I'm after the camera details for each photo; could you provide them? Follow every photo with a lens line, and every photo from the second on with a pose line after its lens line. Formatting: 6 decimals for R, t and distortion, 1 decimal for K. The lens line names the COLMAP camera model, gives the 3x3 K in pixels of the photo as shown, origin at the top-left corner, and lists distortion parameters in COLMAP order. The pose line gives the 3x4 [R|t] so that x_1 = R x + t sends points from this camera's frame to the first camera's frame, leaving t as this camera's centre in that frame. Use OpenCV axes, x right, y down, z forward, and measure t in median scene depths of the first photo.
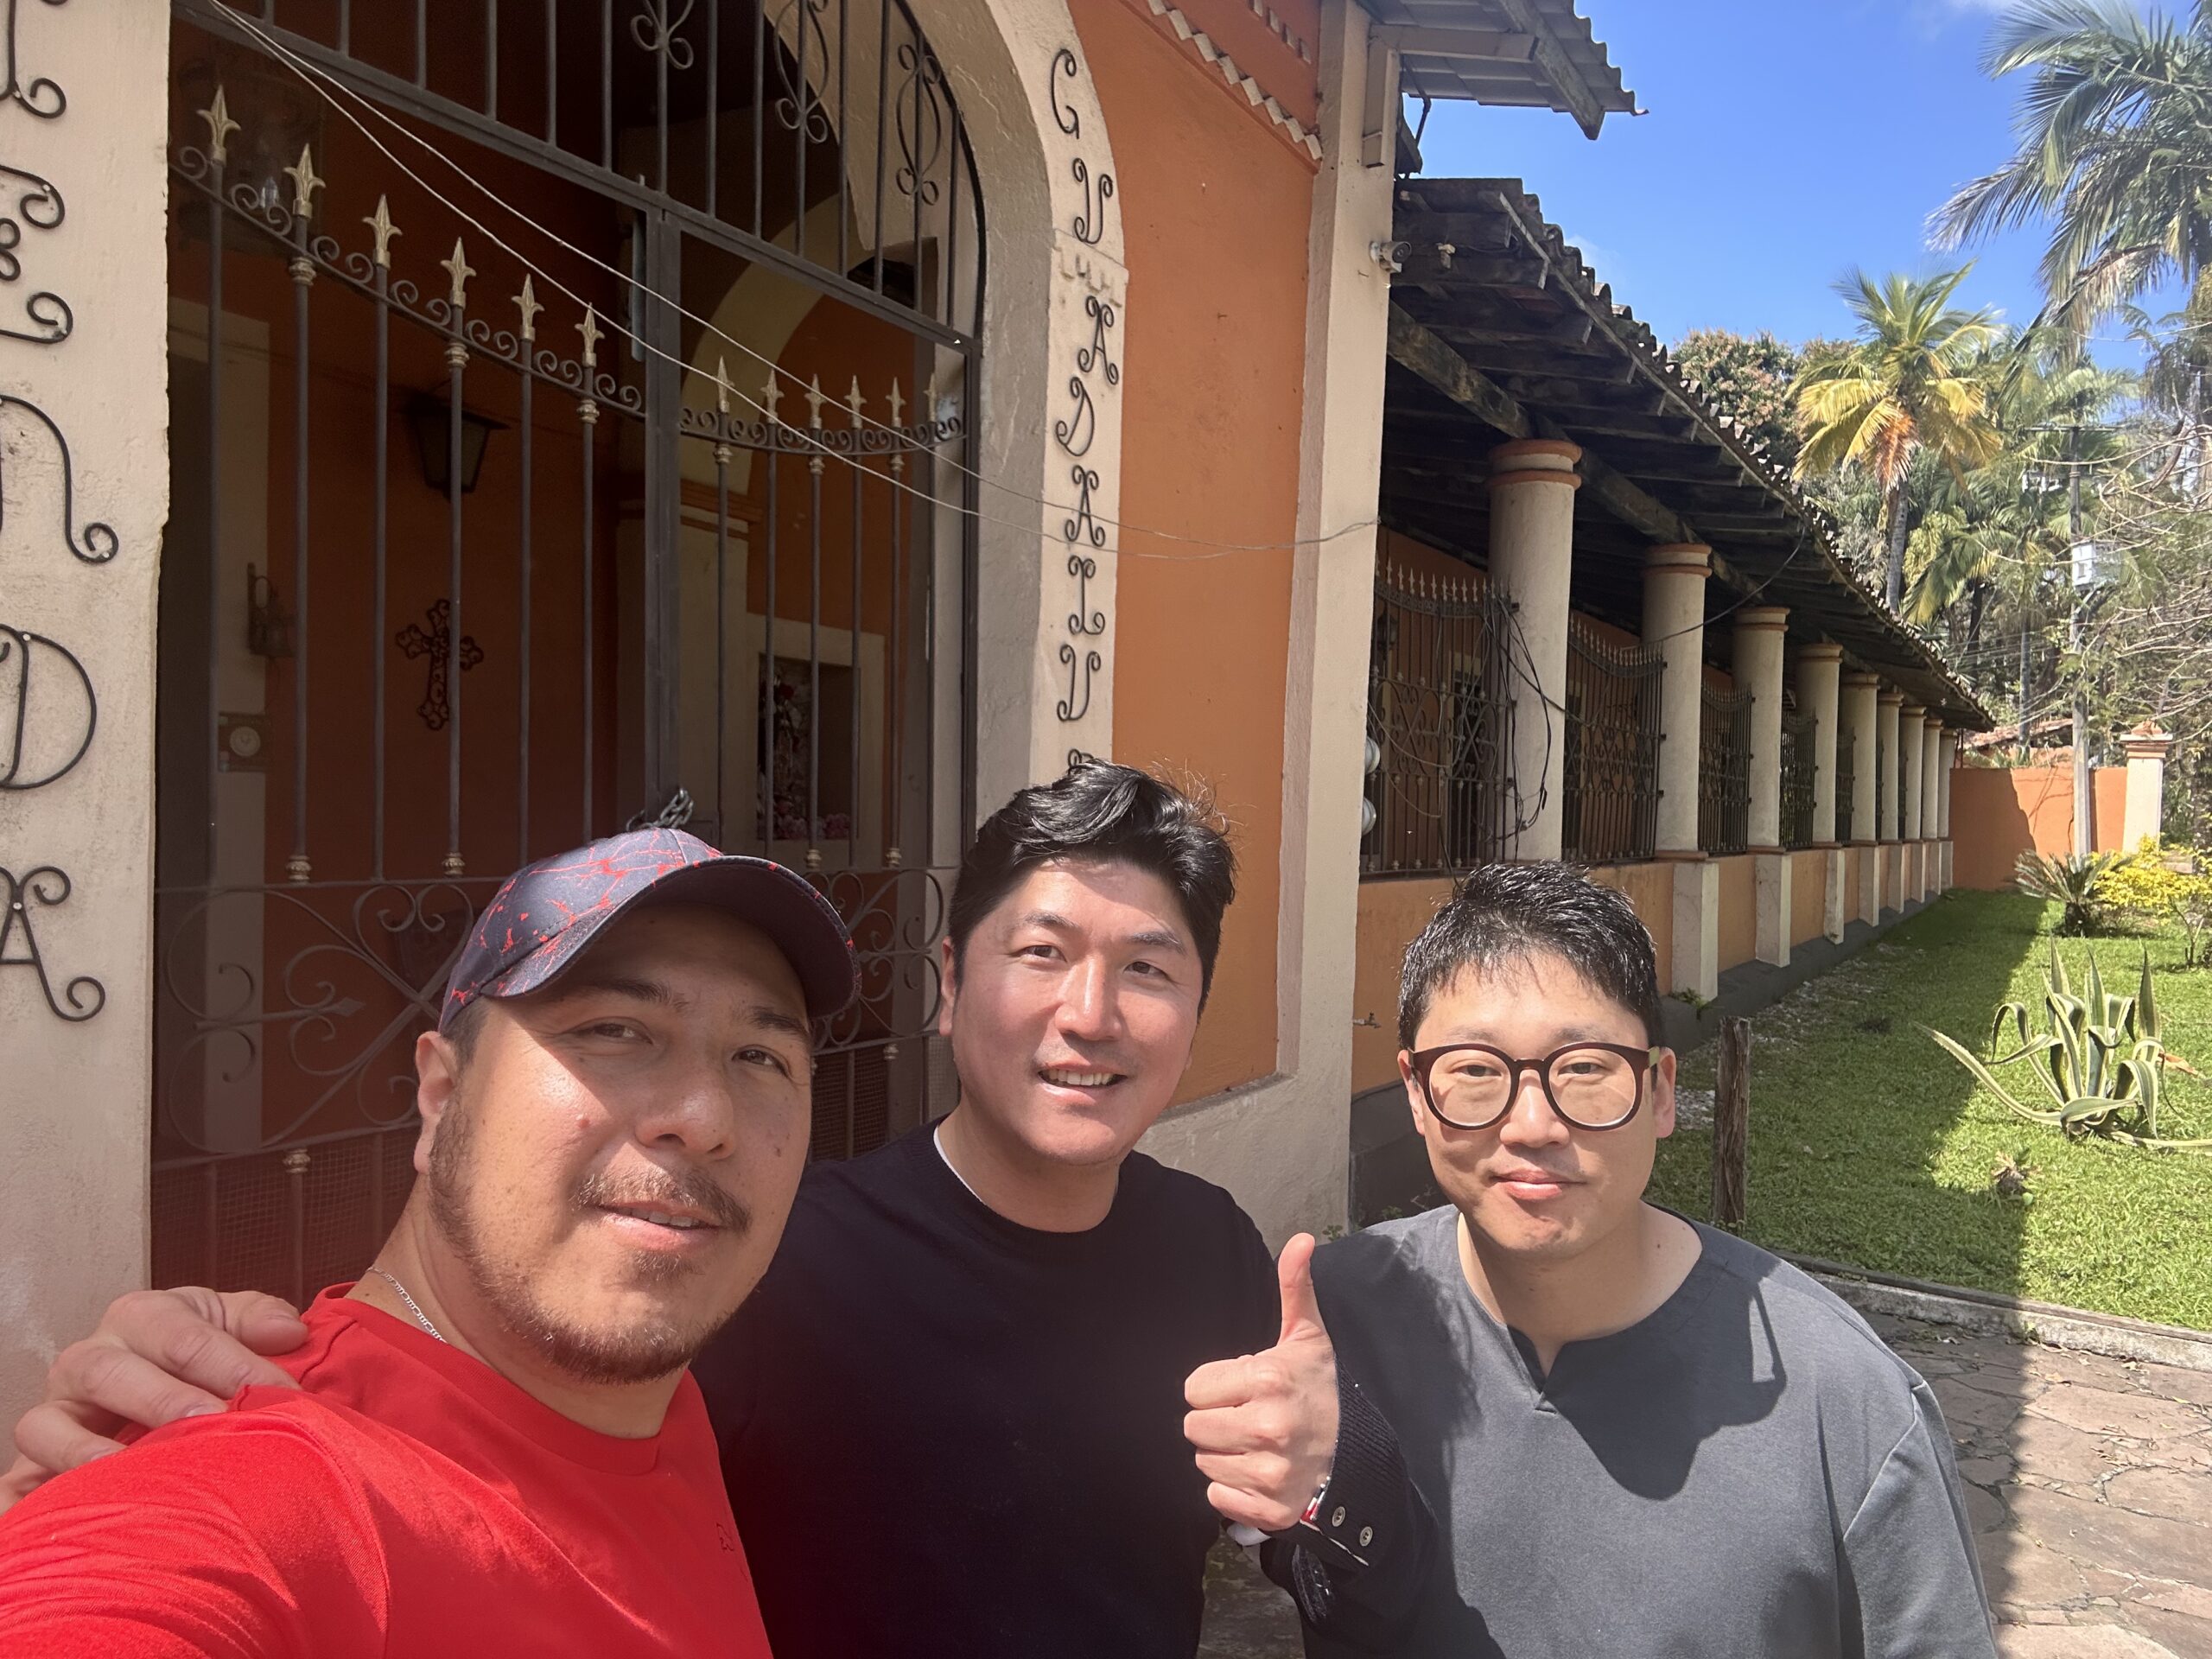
lens RADIAL K [[1527.3, 0, 1102.5], [0, 1527.3, 857.0], [0, 0, 1]] dist [0.065645, -0.085362]
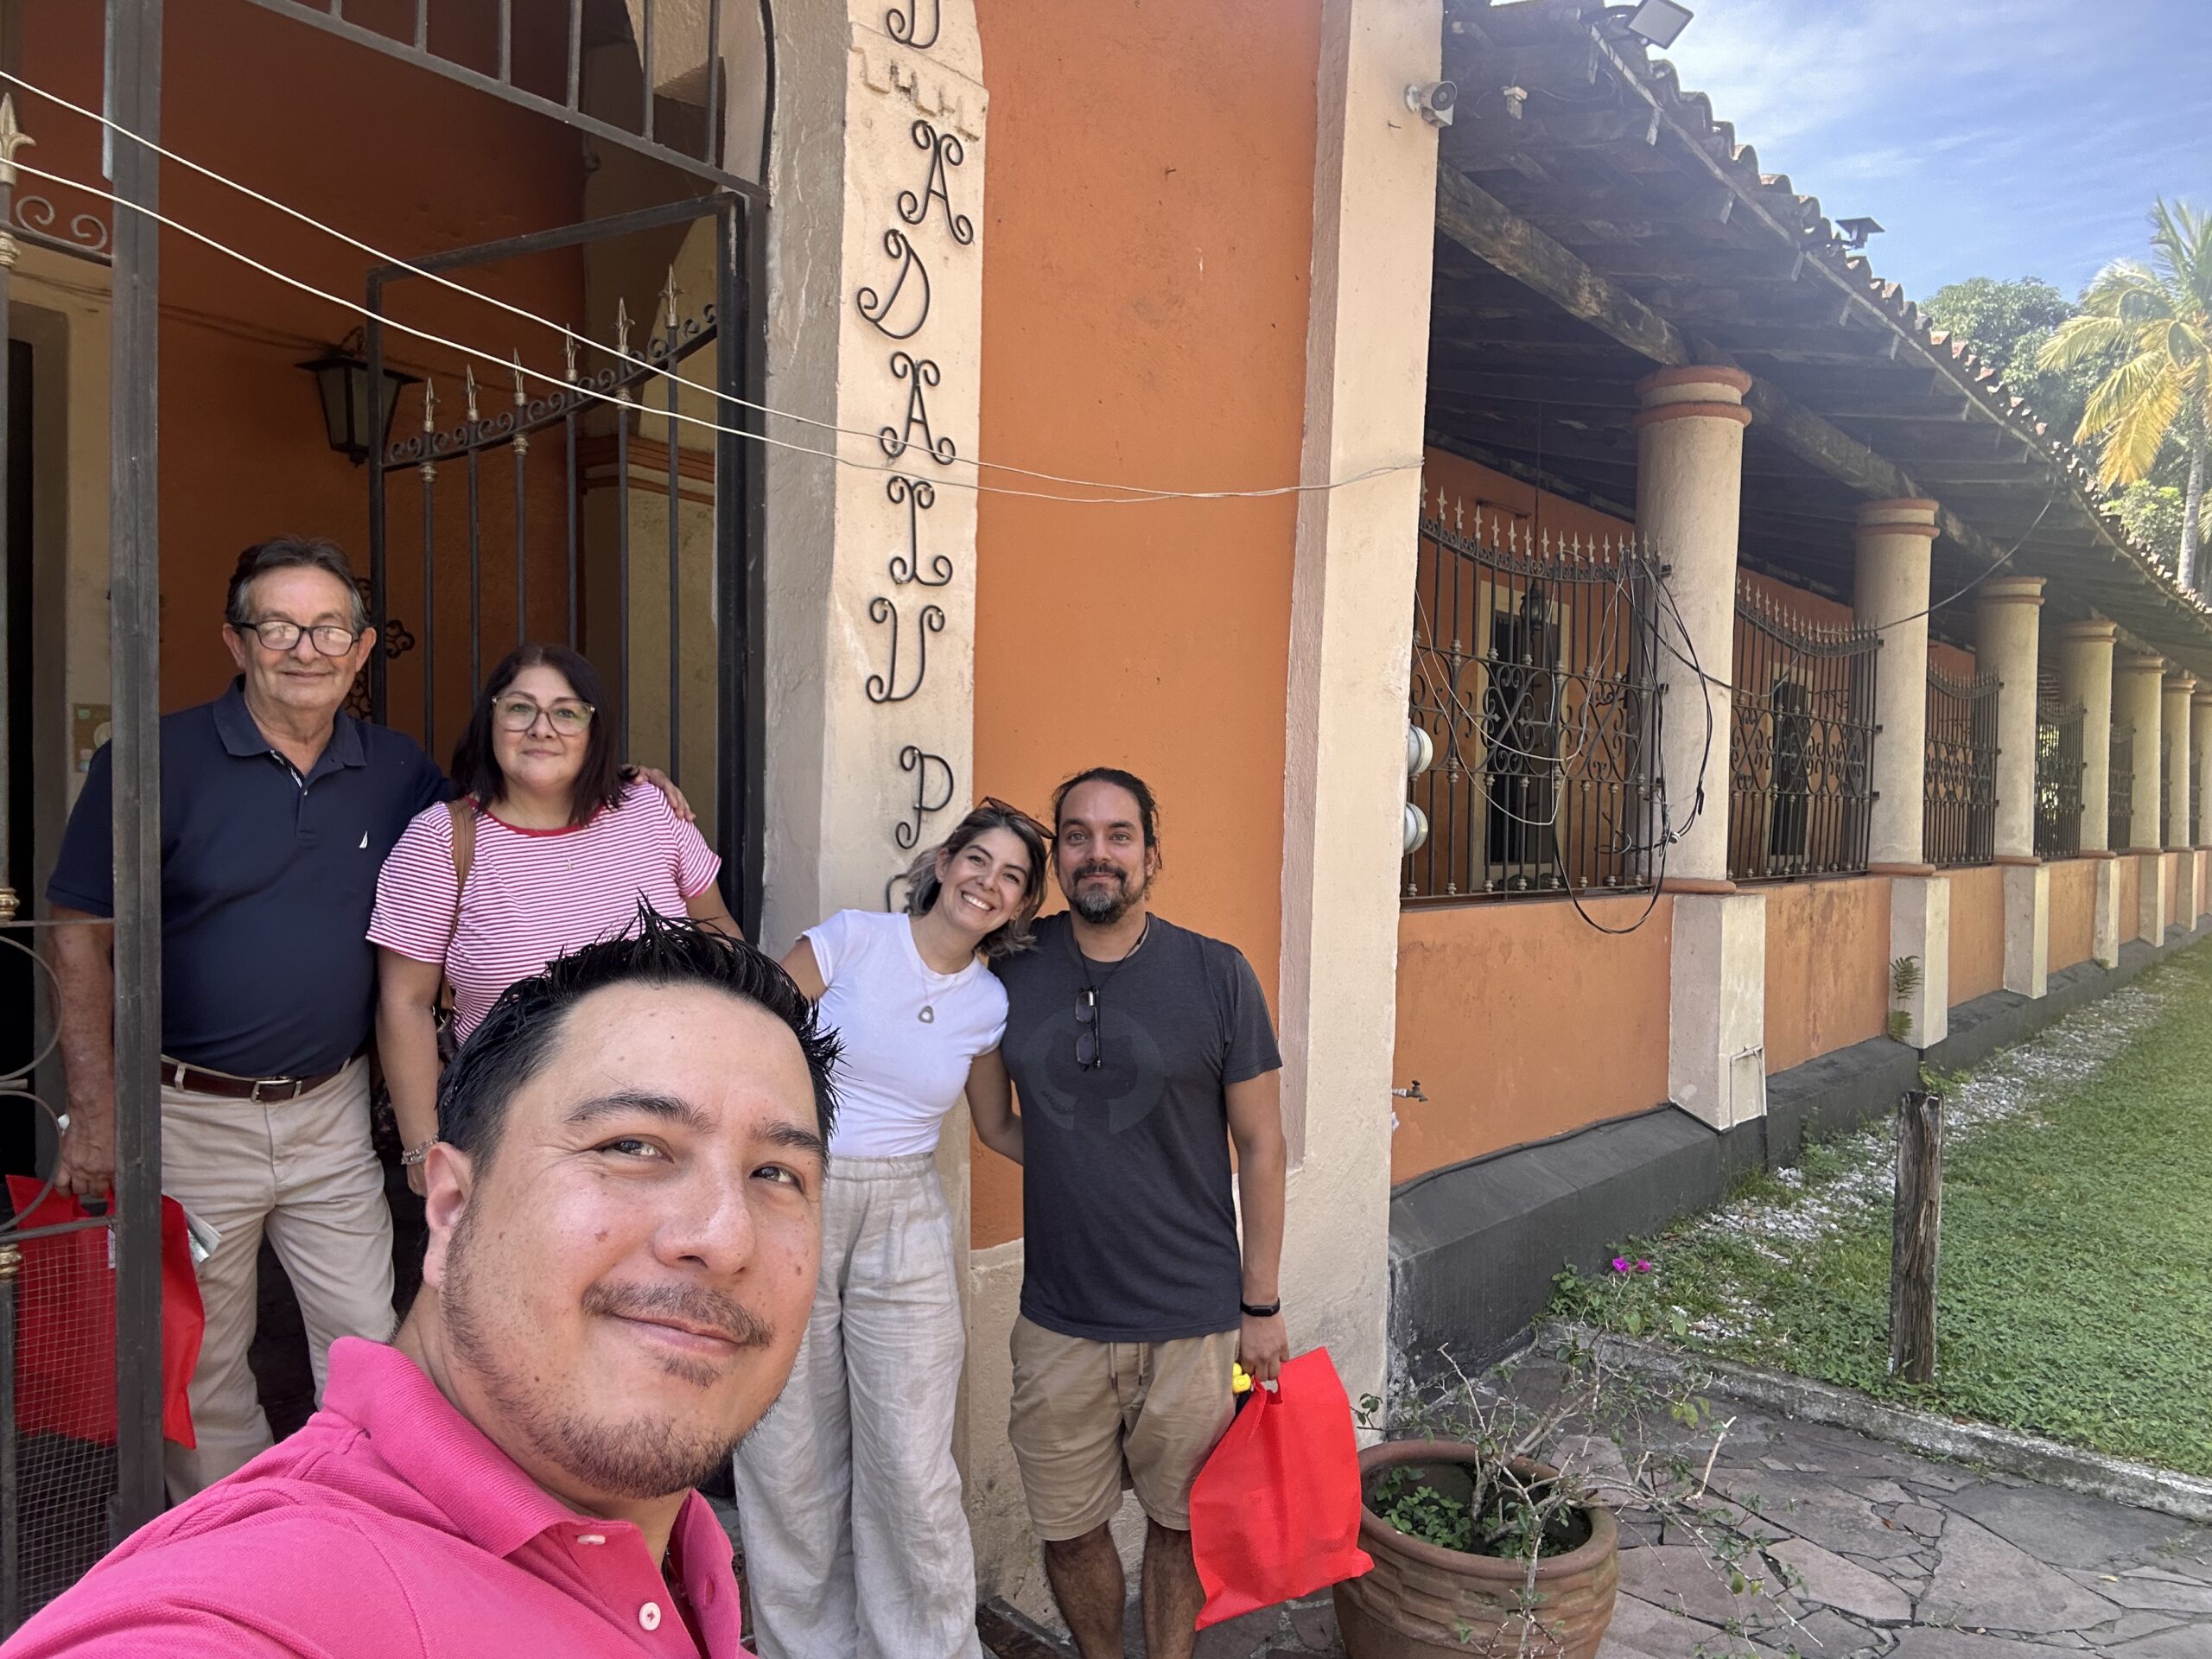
lens RADIAL K [[1527.3, 0, 1104.4], [0, 1527.3, 849.6], [0, 0, 1]] dist [0.065645, -0.085362]
pose [[0.989824, 0.004129, -0.142235, 0.148328], [-0.004875, 0.999976, -0.004894, -0.012590], [0.142211, 0.005537, 0.989821, 0.233709]]
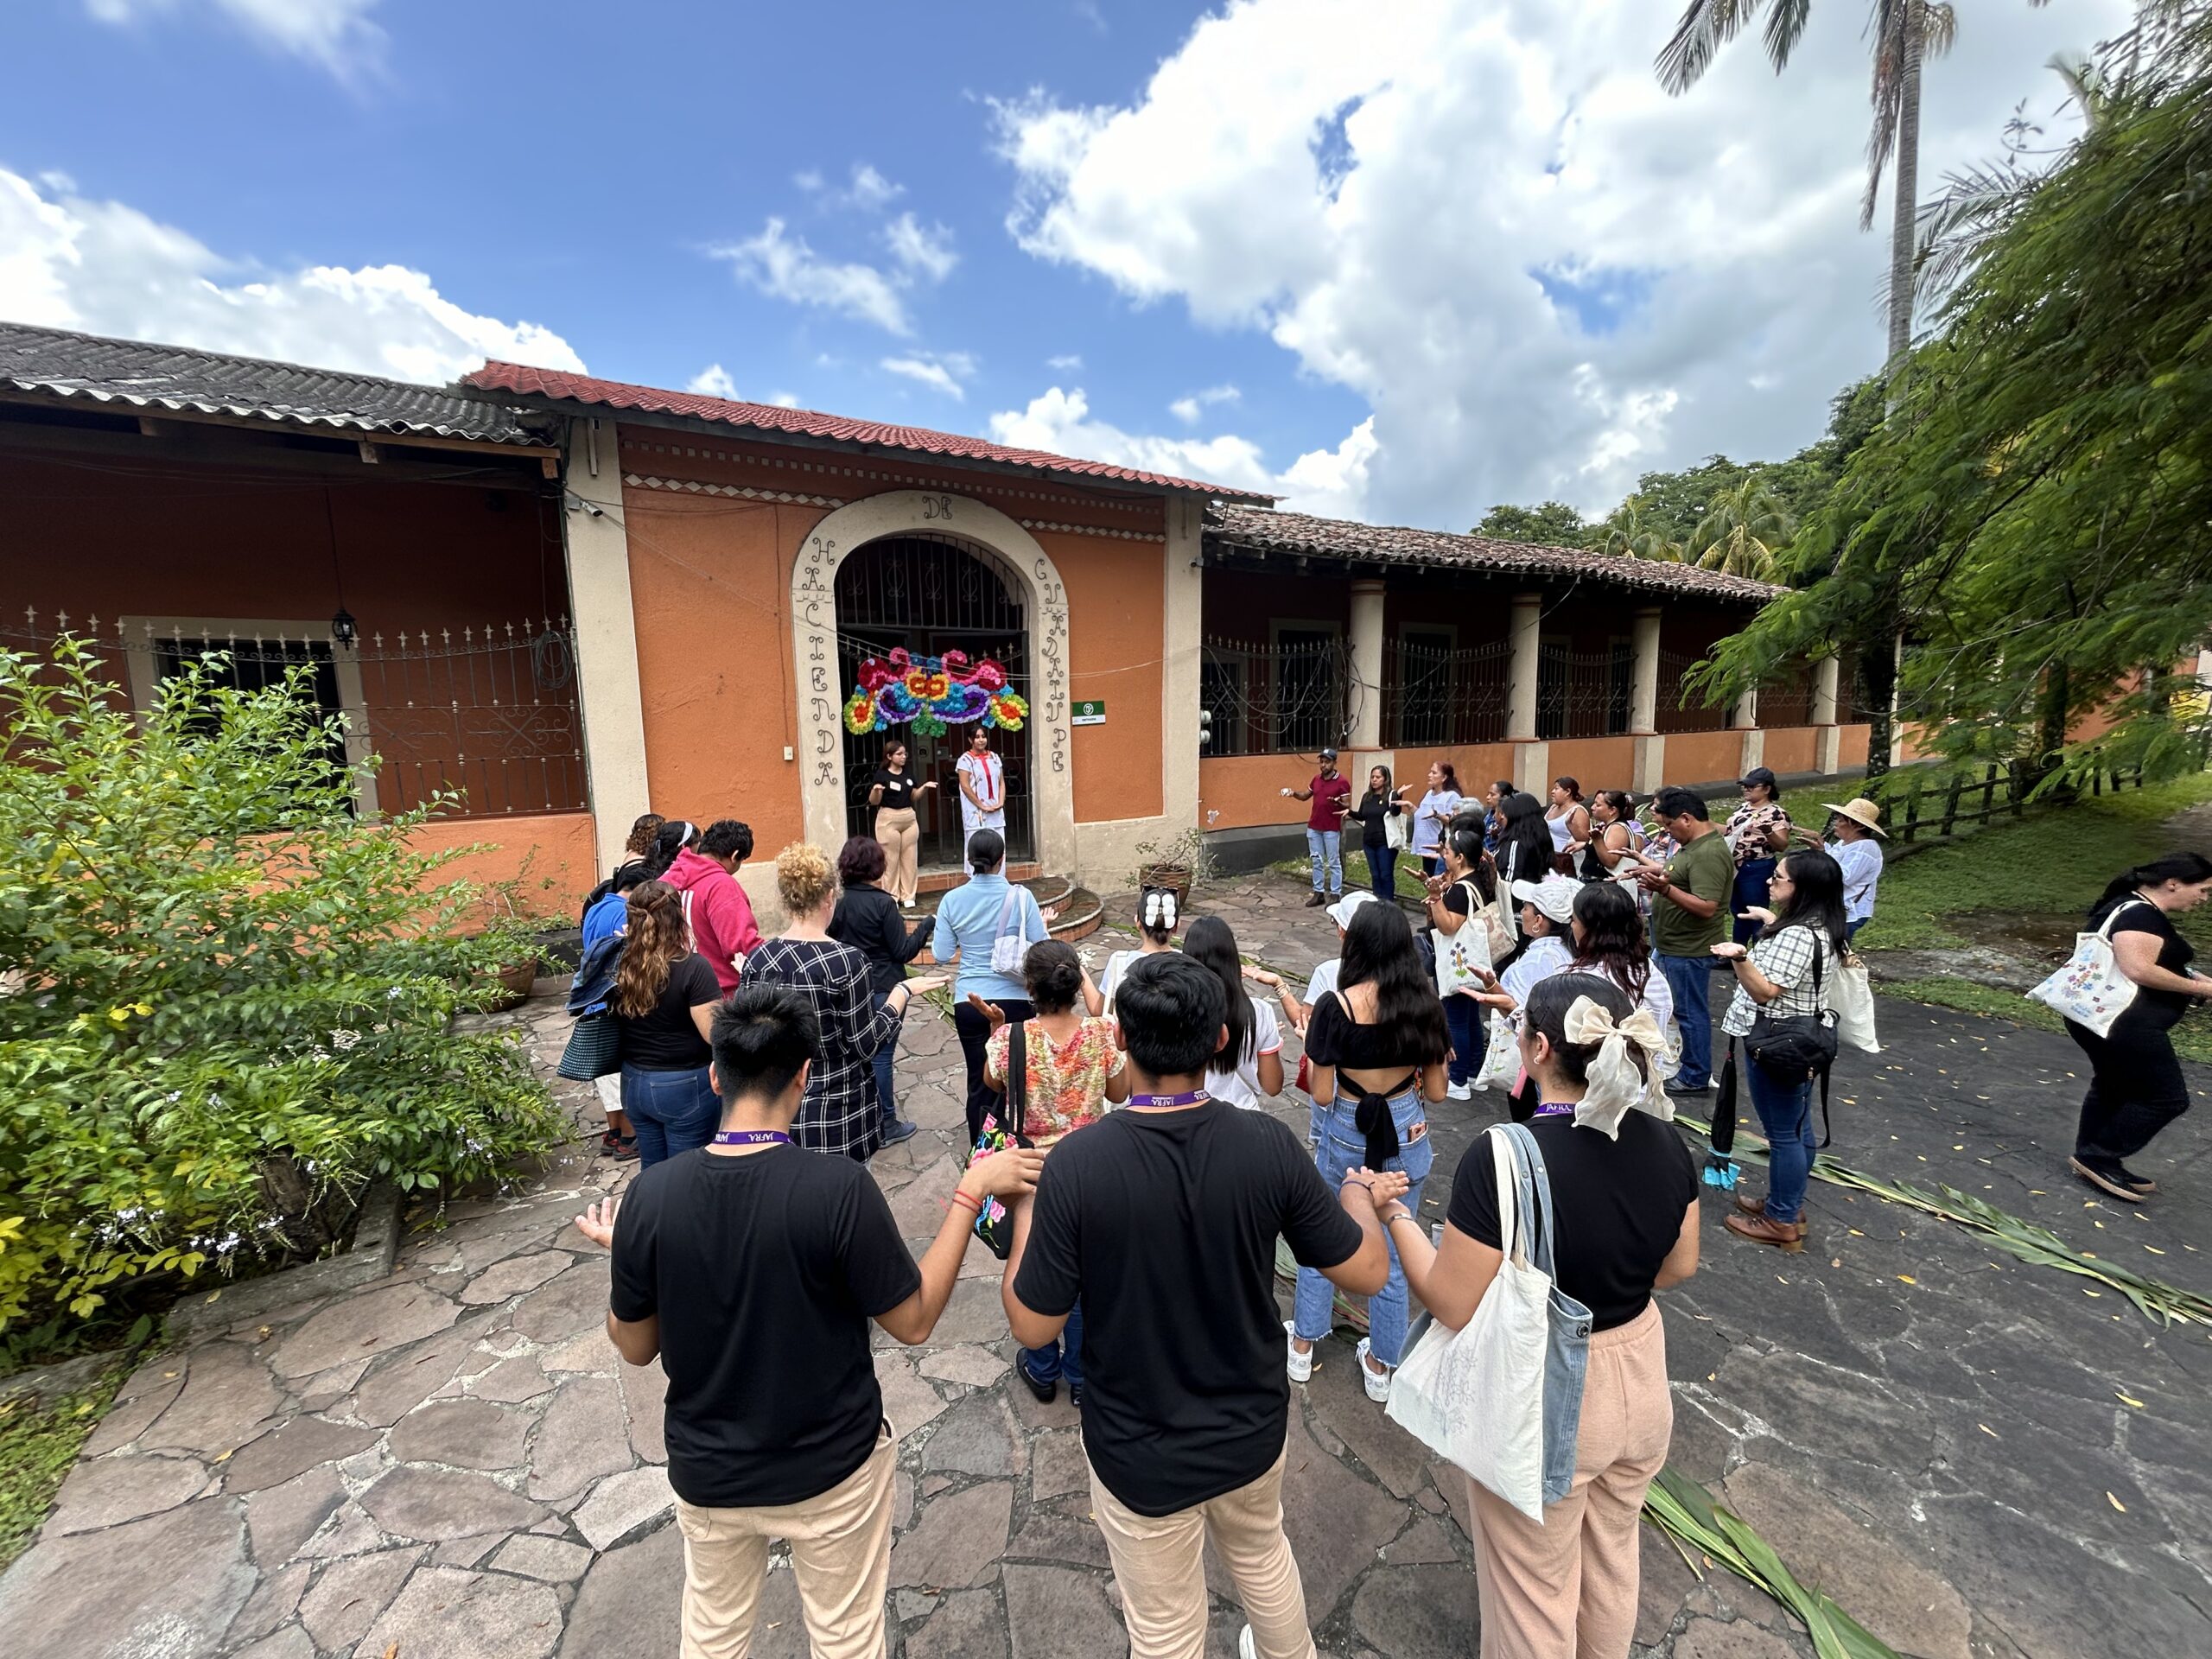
lens RADIAL K [[909.3, 0, 1108.2], [0, 909.3, 839.5], [0, 0, 1]] dist [-0.008234, 0.002527]
pose [[0.894952, 0.024970, -0.445463, 0.967565], [0.024133, 0.994262, 0.104217, -0.019724], [0.445510, -0.104020, 0.889214, -0.905192]]
